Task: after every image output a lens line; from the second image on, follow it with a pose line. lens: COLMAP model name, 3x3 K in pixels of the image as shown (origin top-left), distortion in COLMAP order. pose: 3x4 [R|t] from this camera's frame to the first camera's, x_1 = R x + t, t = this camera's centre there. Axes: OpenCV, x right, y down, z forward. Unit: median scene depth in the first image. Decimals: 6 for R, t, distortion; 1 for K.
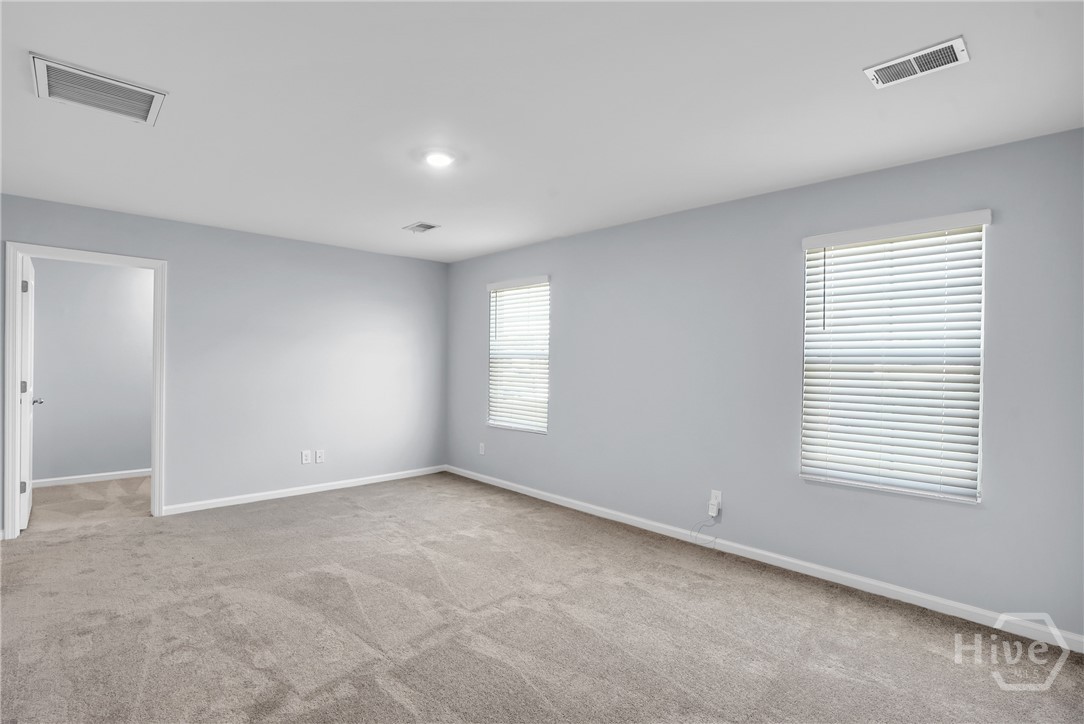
lens RADIAL K [[530.6, 0, 539.3], [0, 530.6, 356.0], [0, 0, 1]] dist [0.000142, 0.003356]
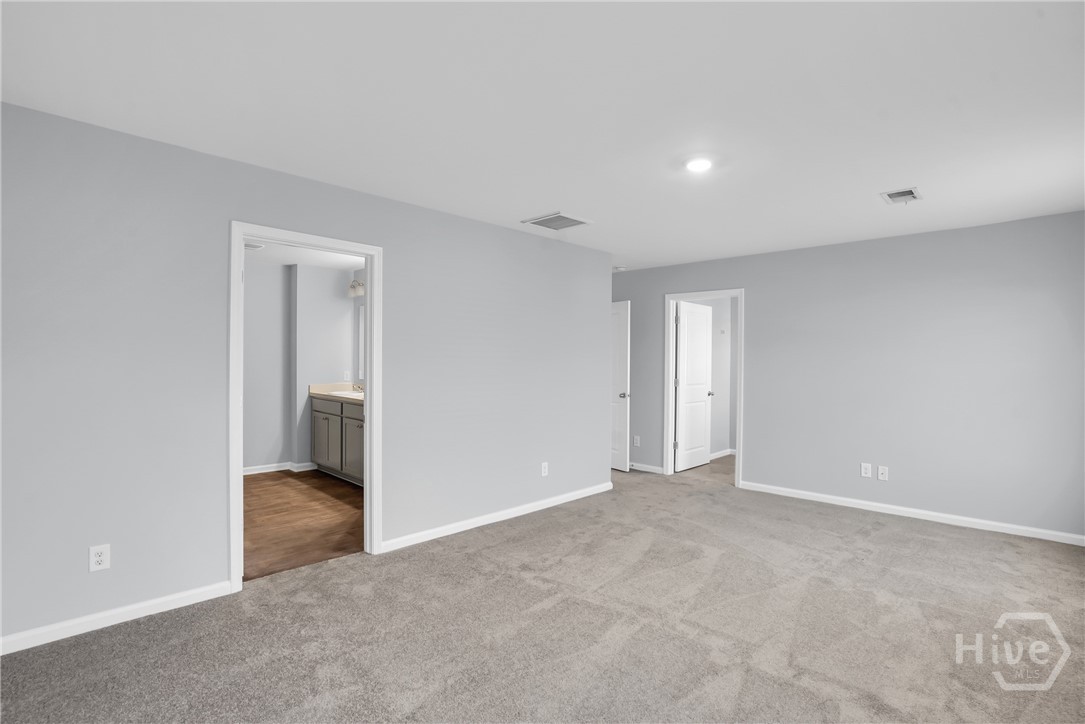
lens RADIAL K [[531.1, 0, 539.9], [0, 531.1, 369.8], [0, 0, 1]] dist [0.000142, 0.003356]
pose [[0.020829, -0.008423, -0.999748, 0.682203], [0.010021, 0.999916, -0.008216, 0.024105], [0.999733, -0.009847, 0.020912, 0.587435]]
